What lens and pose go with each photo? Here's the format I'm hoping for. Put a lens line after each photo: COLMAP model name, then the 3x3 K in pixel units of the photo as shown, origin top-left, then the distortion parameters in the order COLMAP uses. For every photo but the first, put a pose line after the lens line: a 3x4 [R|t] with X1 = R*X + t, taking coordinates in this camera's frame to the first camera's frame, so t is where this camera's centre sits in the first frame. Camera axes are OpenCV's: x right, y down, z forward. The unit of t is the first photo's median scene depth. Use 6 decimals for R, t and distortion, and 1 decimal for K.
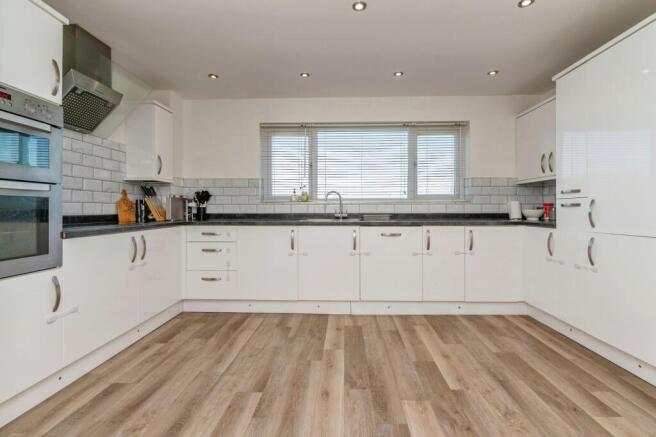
lens RADIAL K [[304.9, 0, 328.2], [0, 304.9, 213.8], [0, 0, 1]] dist [-0.004553, -0.000322]
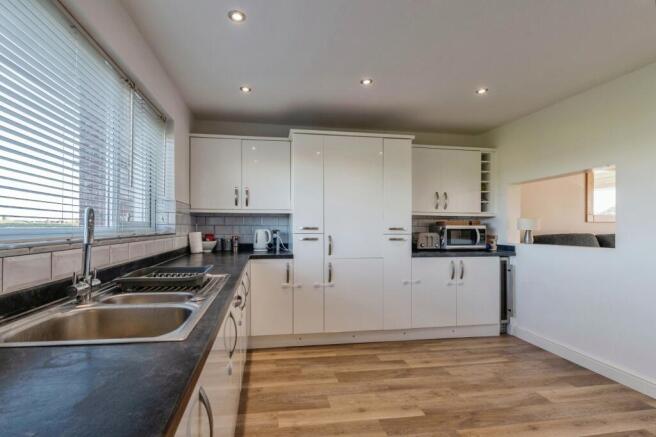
lens RADIAL K [[304.9, 0, 310.3], [0, 304.9, 228.0], [0, 0, 1]] dist [-0.004553, -0.000322]
pose [[-0.206987, -0.002312, 0.978341, -0.485508], [0.005126, 0.999981, 0.003448, -0.085948], [-0.978330, 0.005729, -0.206972, 1.361287]]
